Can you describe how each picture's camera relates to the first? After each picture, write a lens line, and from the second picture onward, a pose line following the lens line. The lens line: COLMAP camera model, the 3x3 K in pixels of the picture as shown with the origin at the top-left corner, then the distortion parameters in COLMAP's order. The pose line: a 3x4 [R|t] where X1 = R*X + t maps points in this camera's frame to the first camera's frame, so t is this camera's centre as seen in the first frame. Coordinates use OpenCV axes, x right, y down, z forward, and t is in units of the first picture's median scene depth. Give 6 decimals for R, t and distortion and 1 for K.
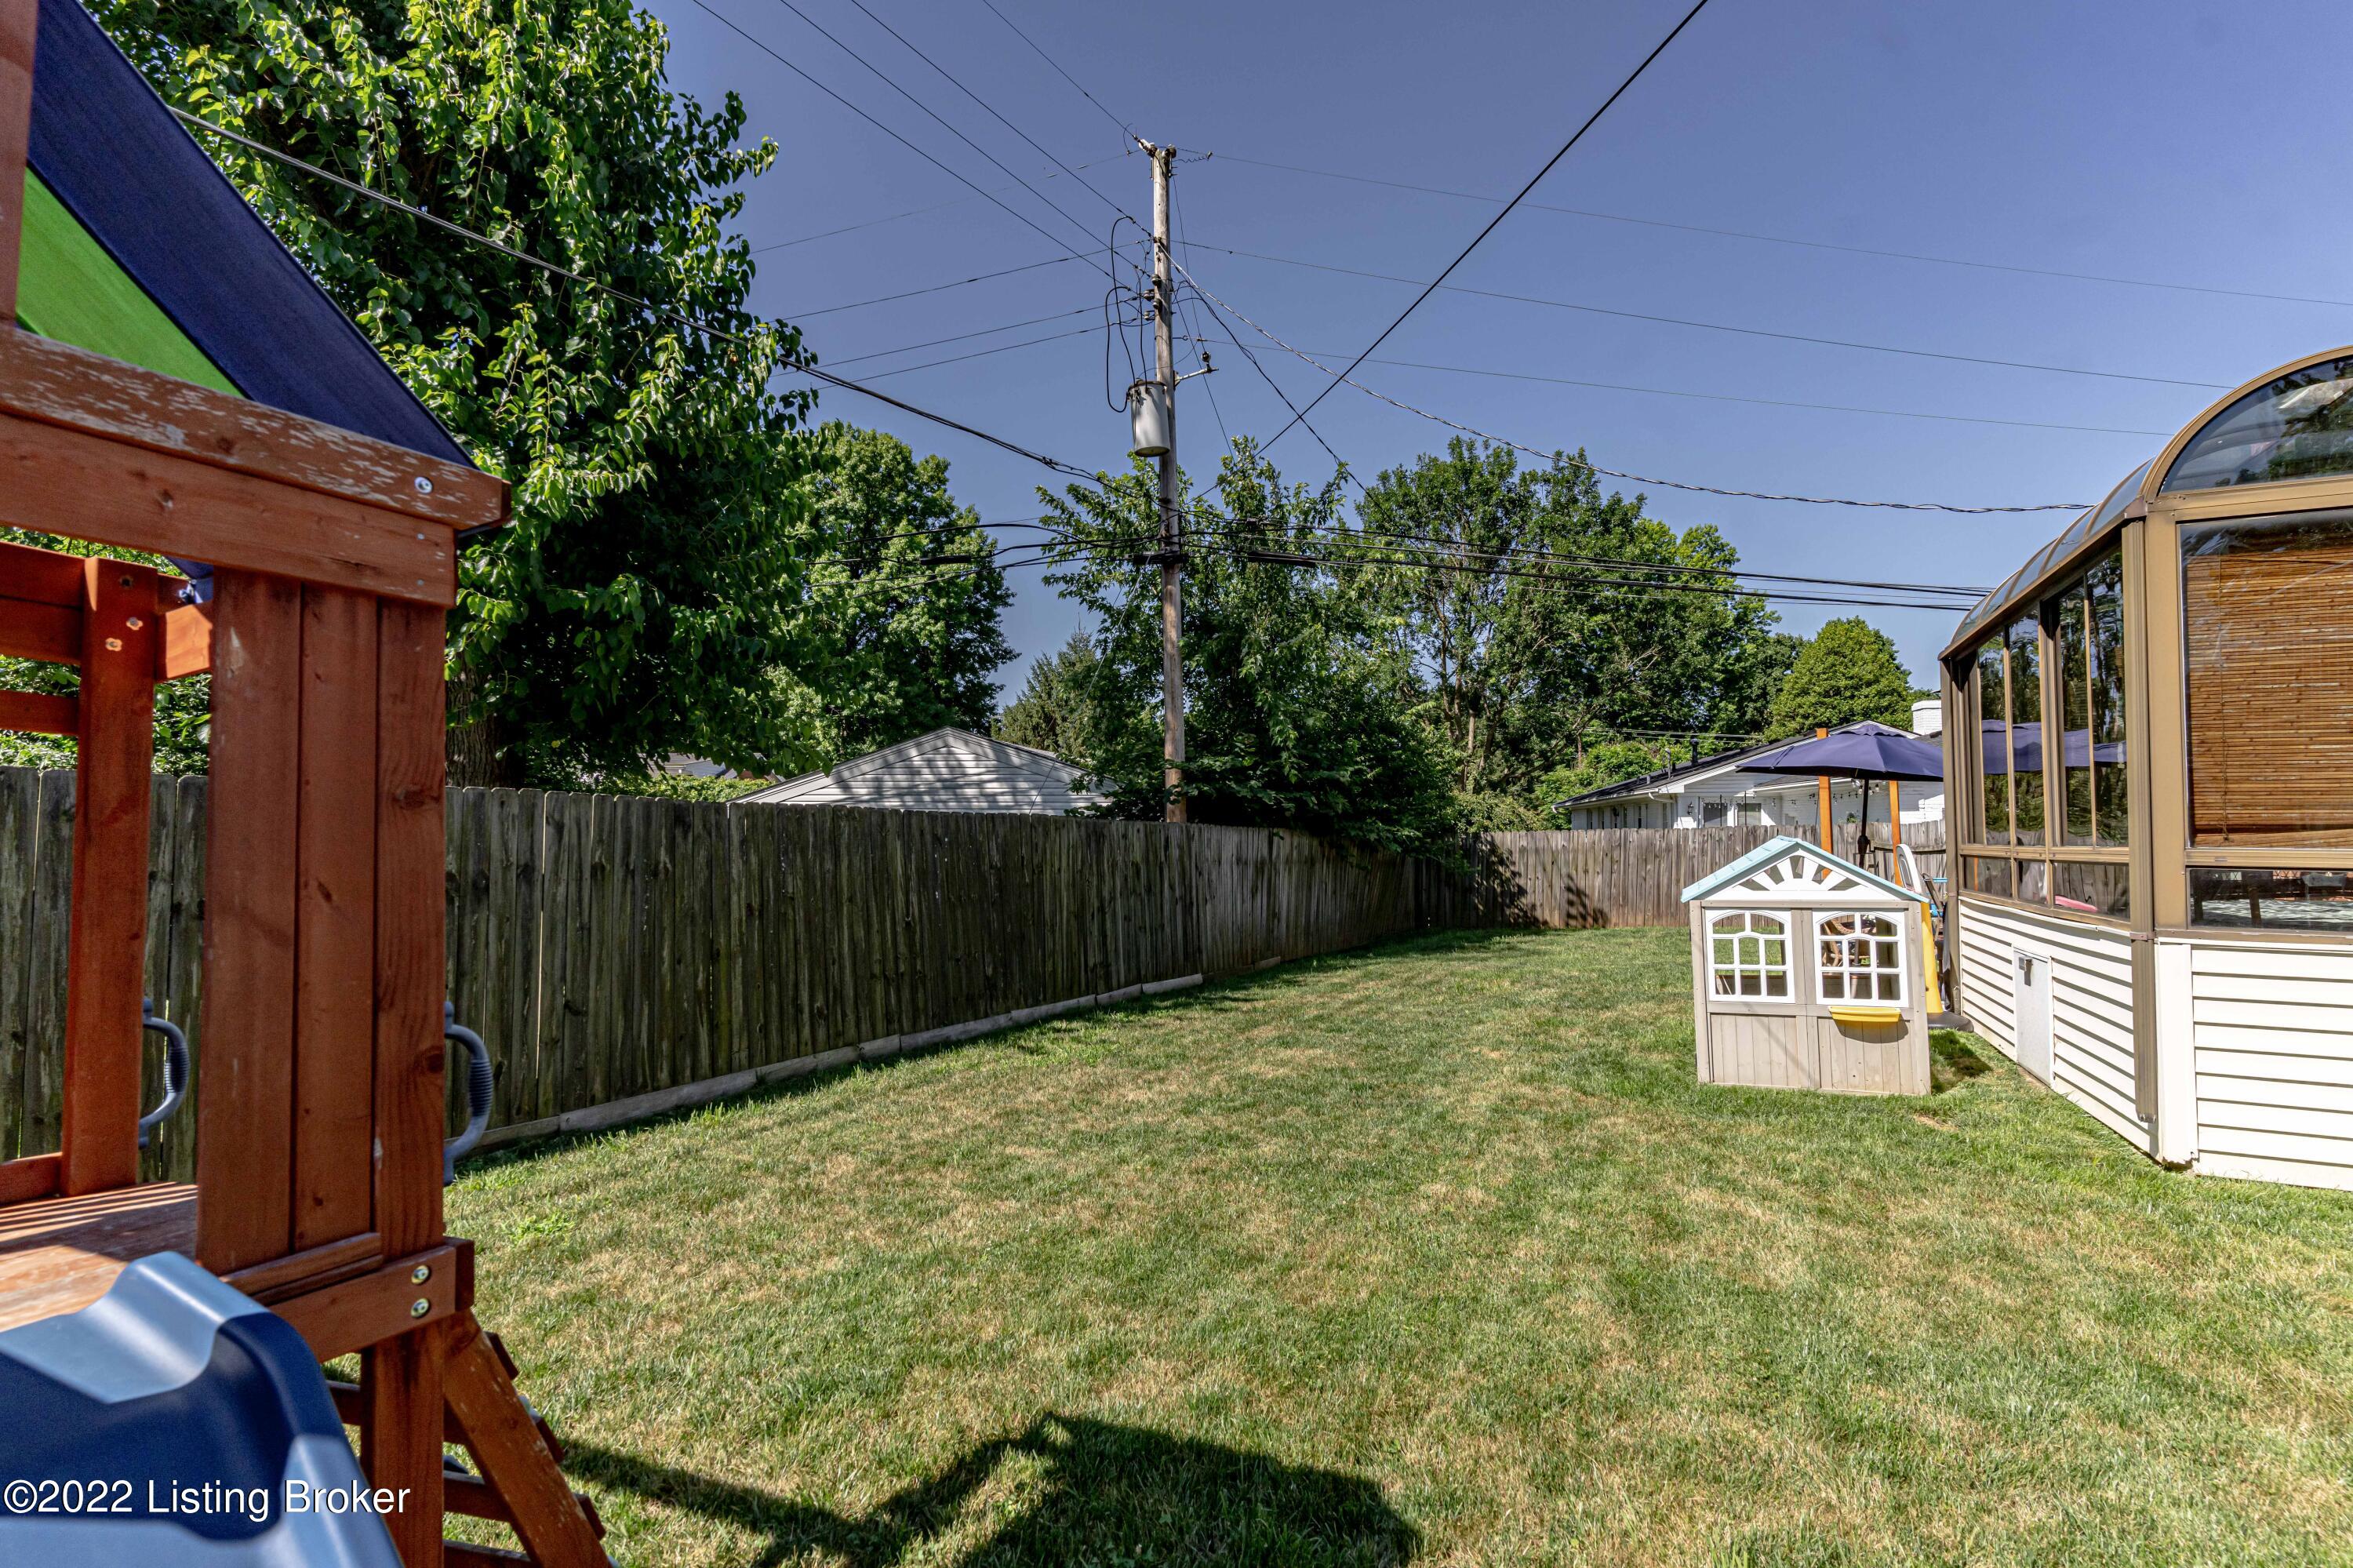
lens RADIAL K [[1116.6, 0, 1176.5], [0, 1116.6, 784.0], [0, 0, 1]] dist [-0.000287, 0.000798]
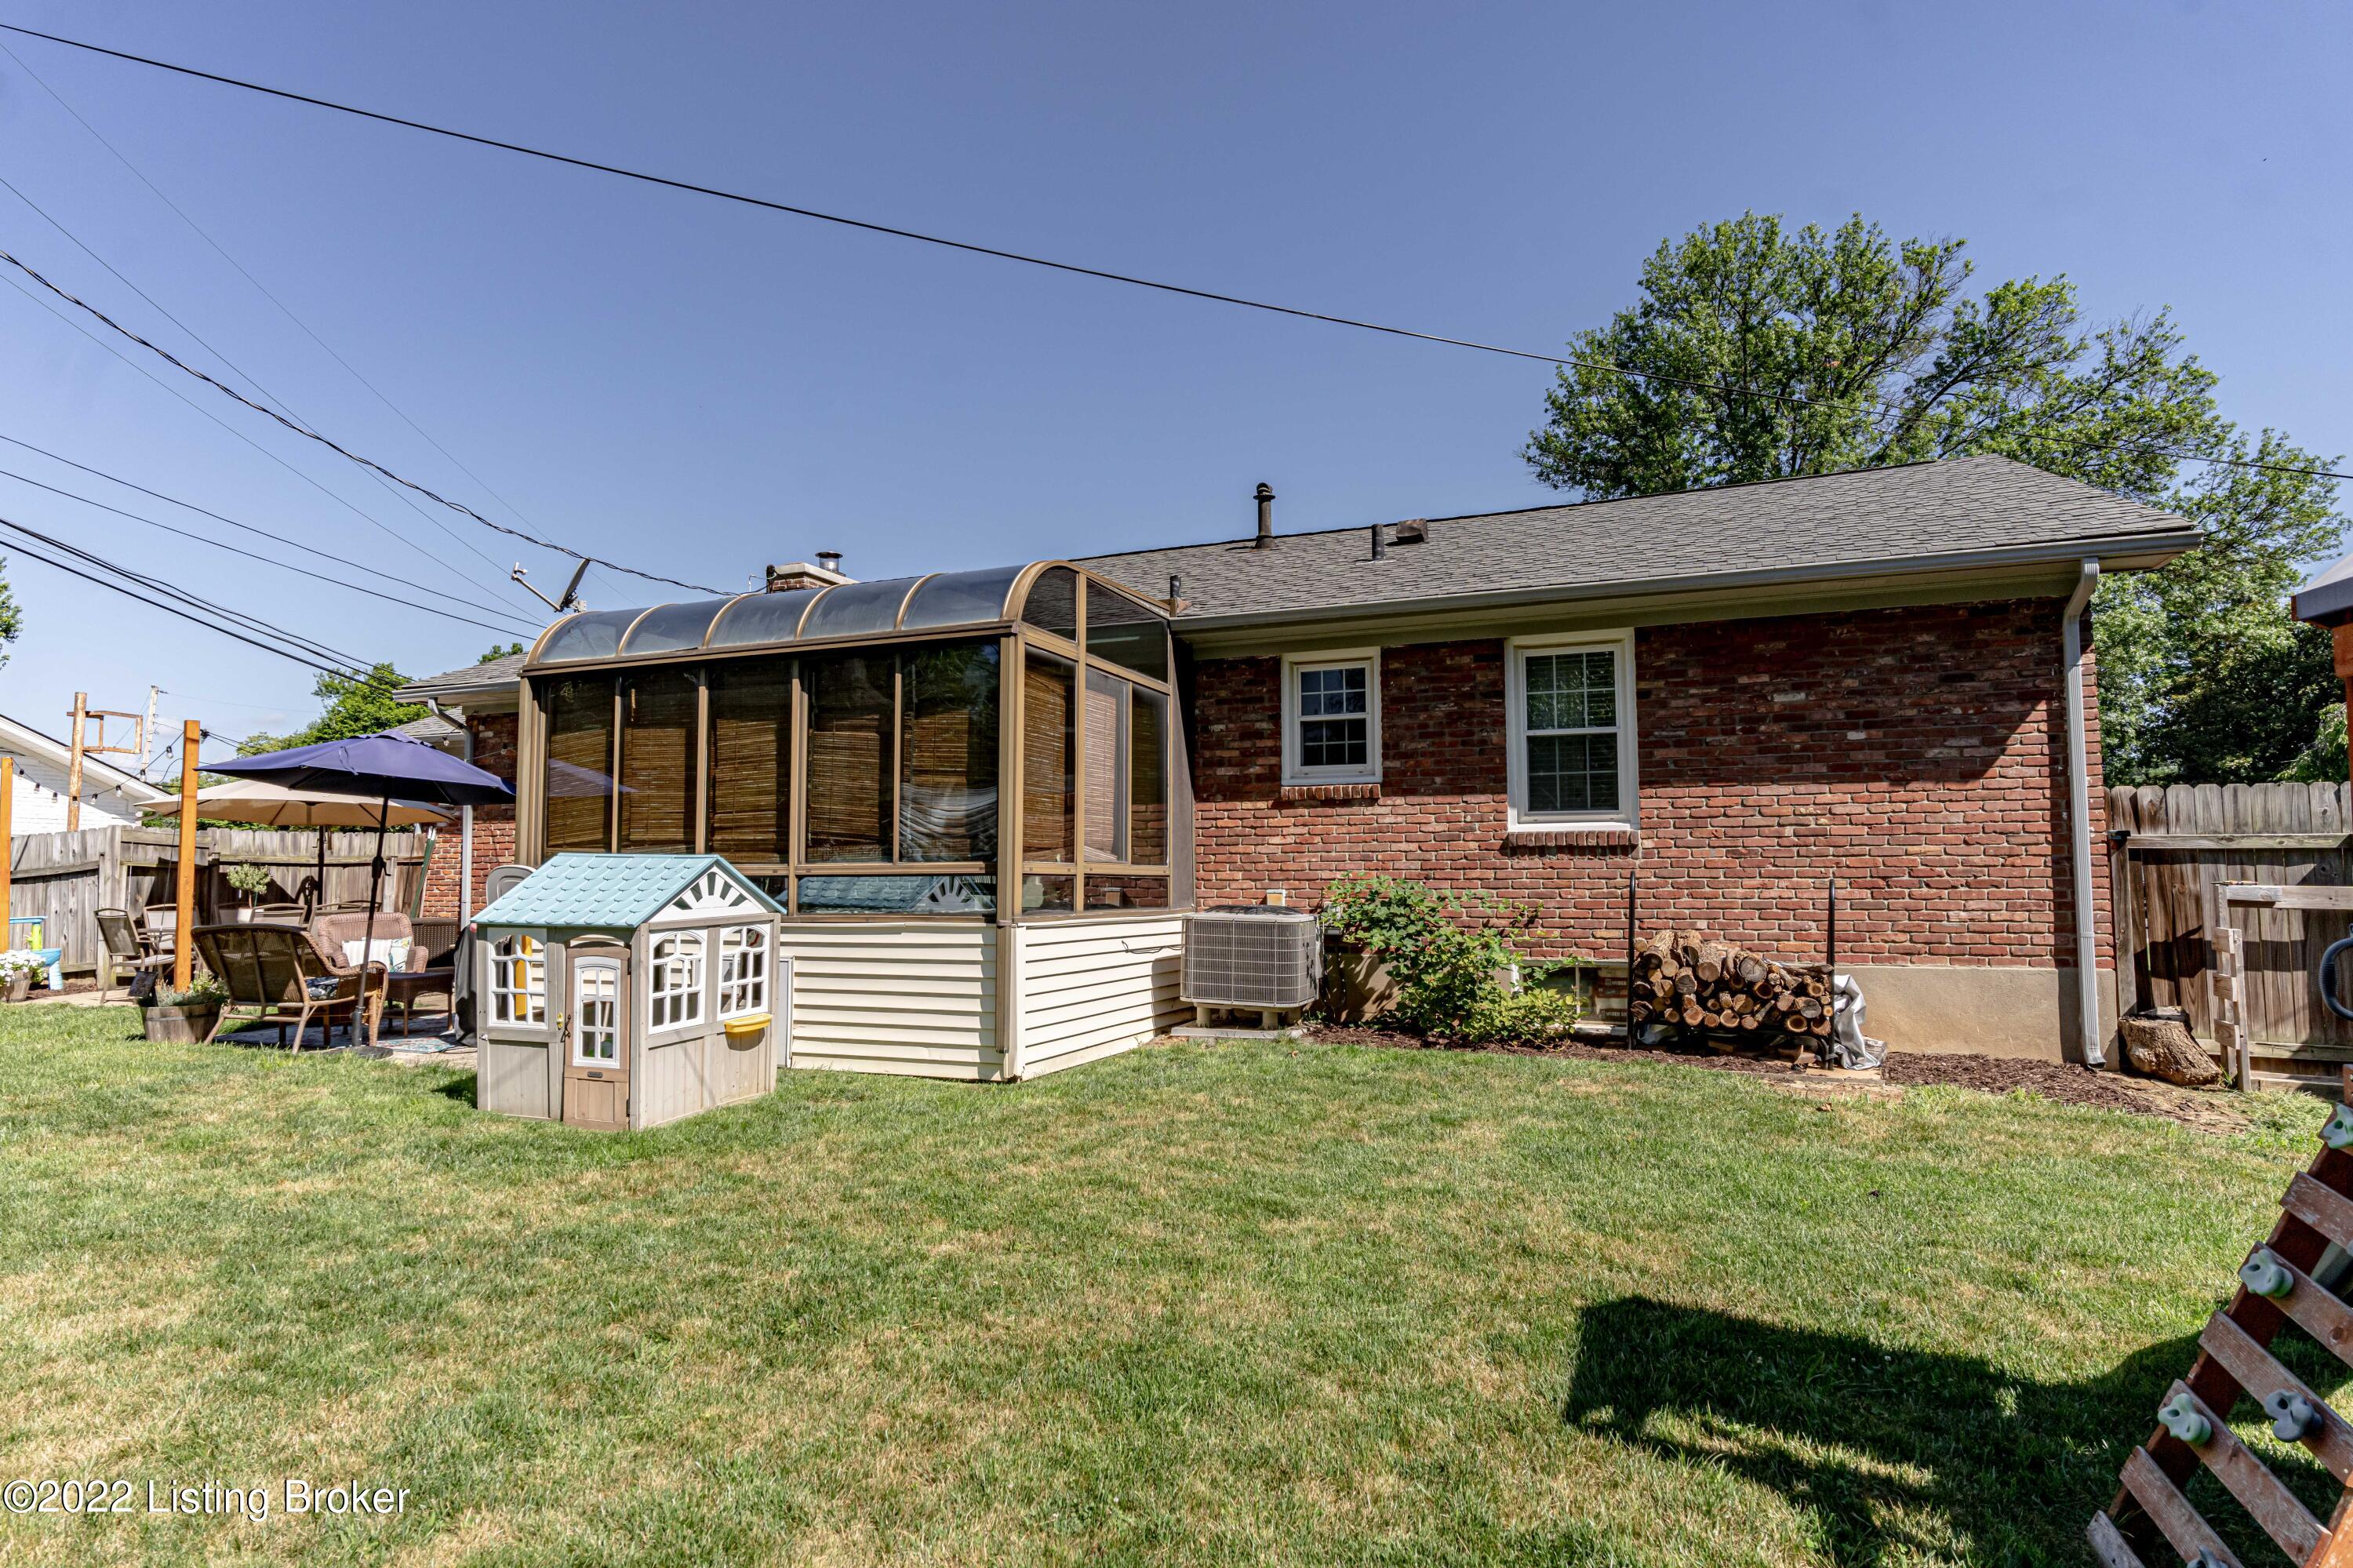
lens RADIAL K [[1255.5, 0, 1145.6], [0, 1255.5, 782.1], [0, 0, 1]] dist [0.001387, -0.000321]
pose [[-0.036436, 0.071193, 0.996797, -0.569295], [-0.045872, 0.996289, -0.072834, 0.048382], [-0.998283, -0.048379, -0.033035, 0.660535]]
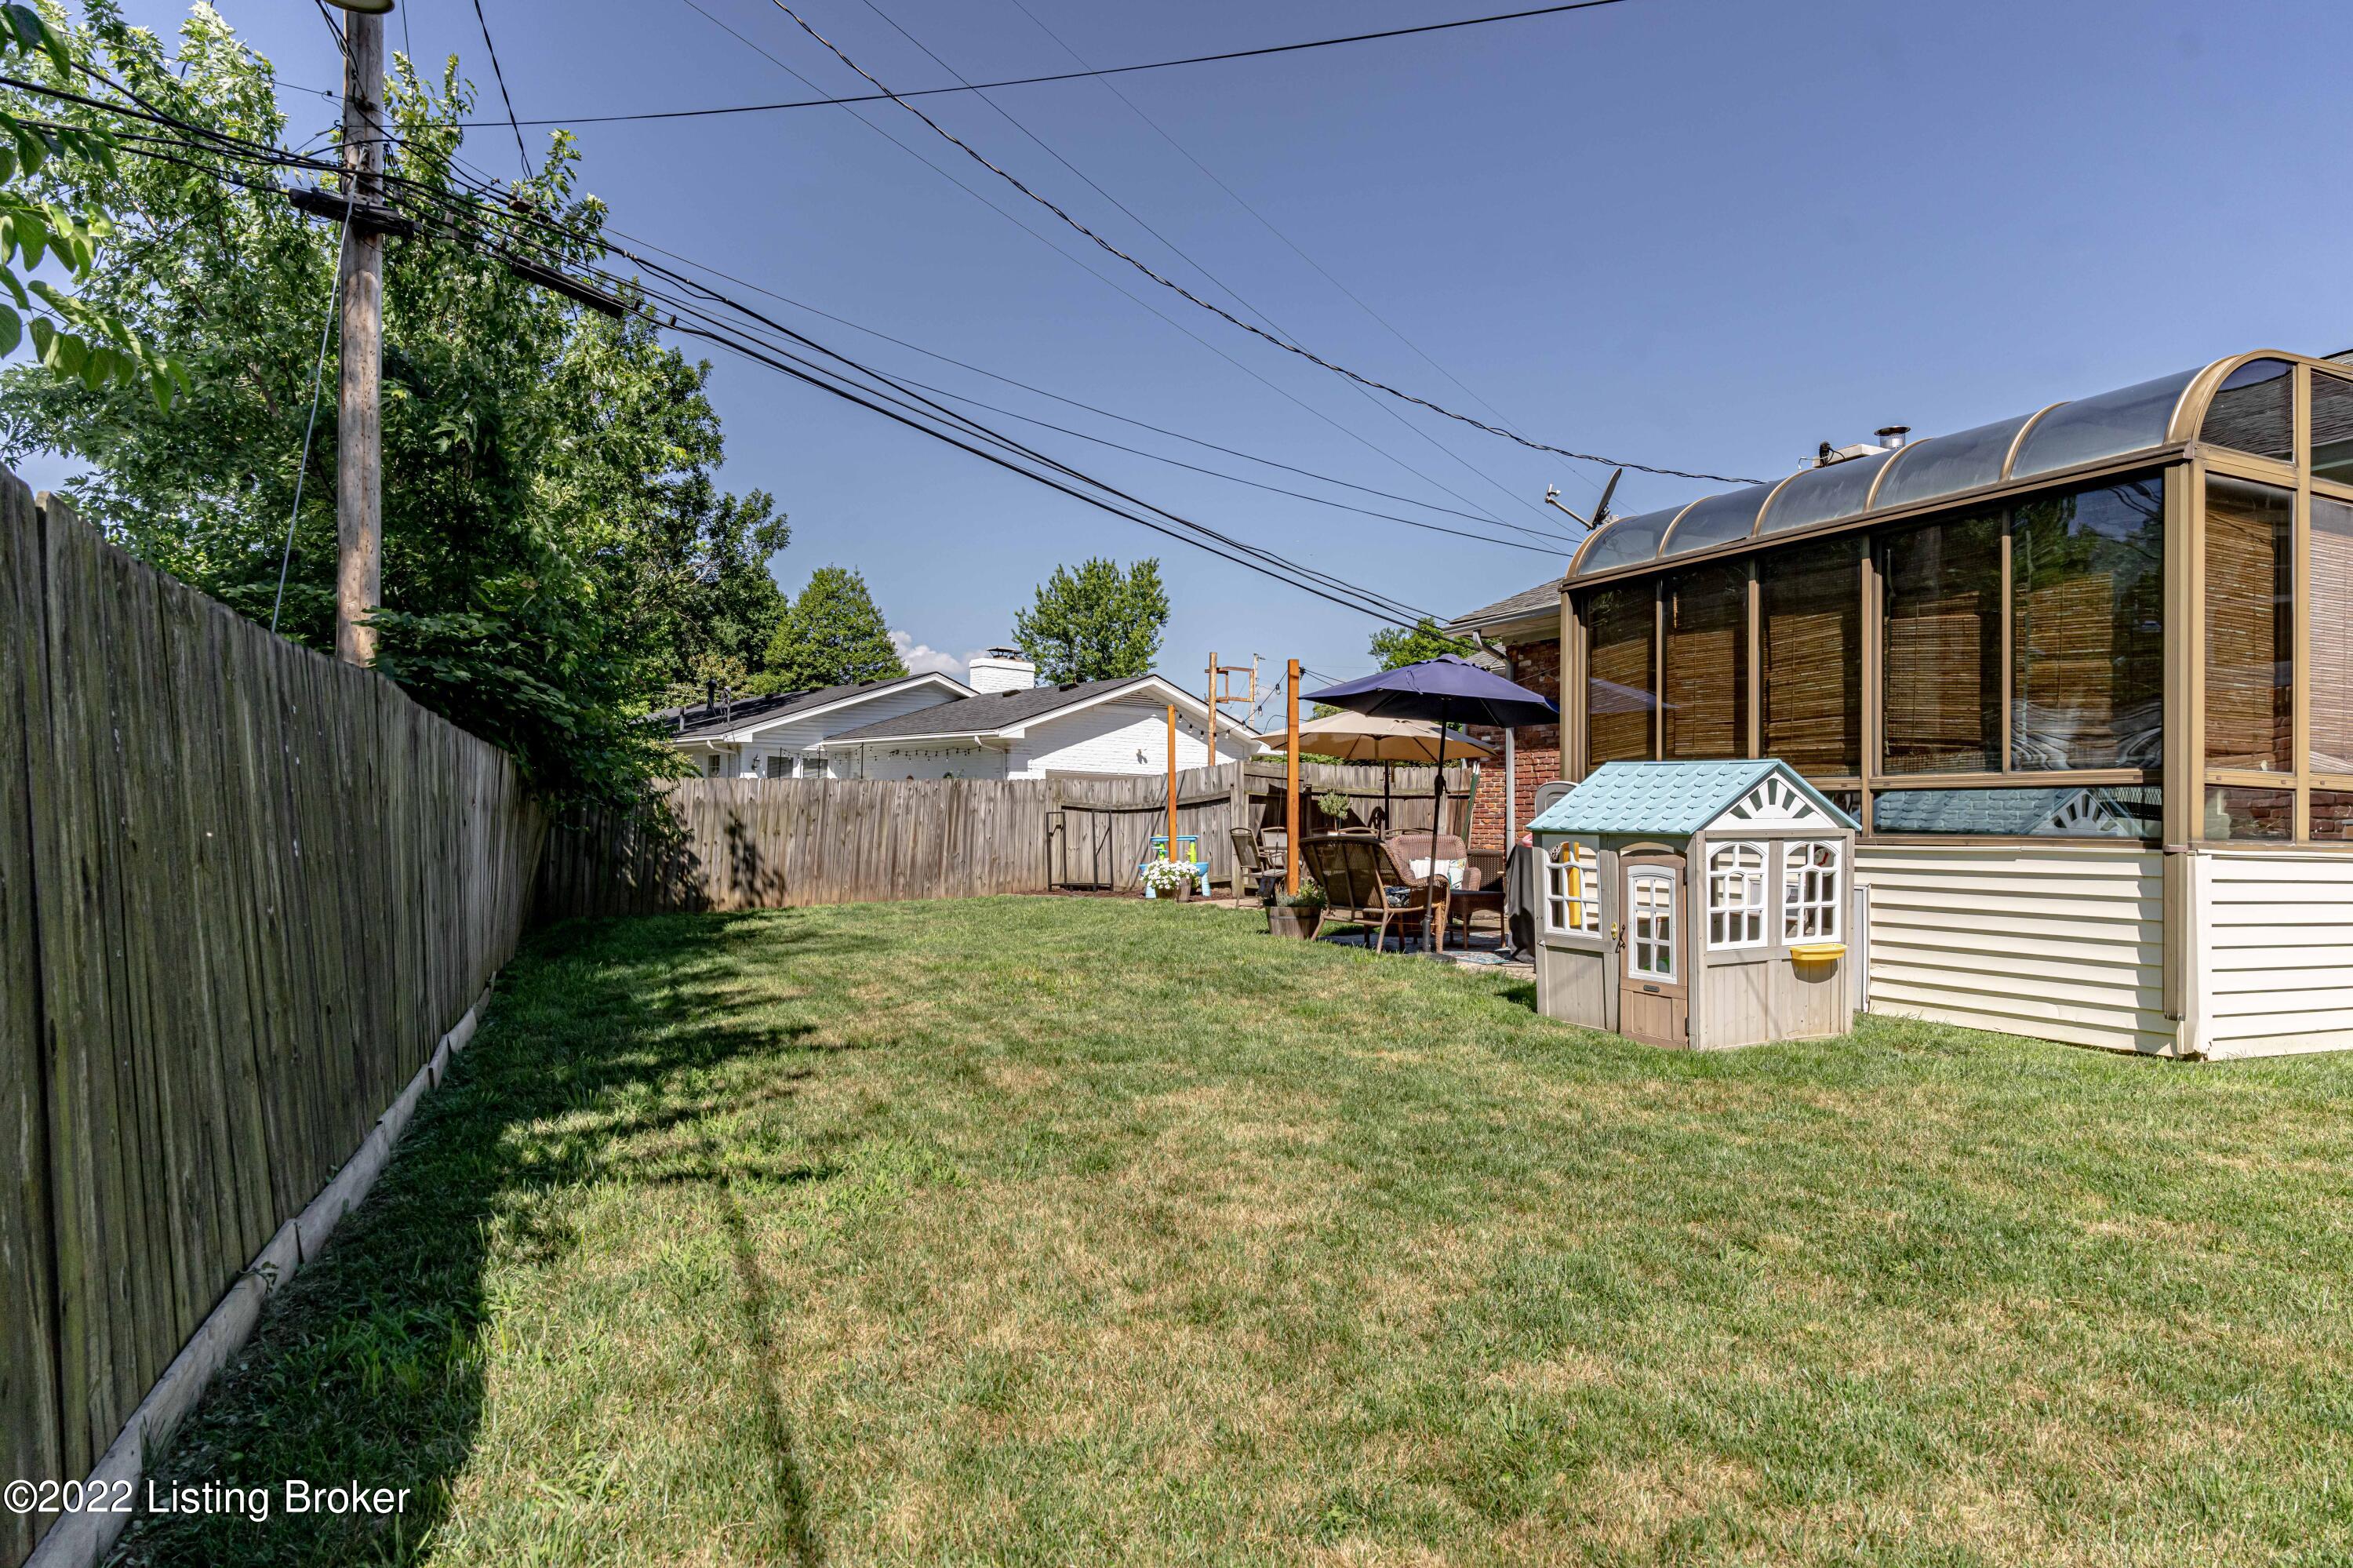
lens RADIAL K [[1366.6, 0, 1176.5], [0, 1366.6, 784.0], [0, 0, 1]] dist [0.001826, 0.002327]
pose [[0.636591, 0.027731, 0.770703, -0.573476], [-0.050505, 0.998707, 0.005781, 0.086047], [-0.769546, -0.042604, 0.637168, 0.677372]]
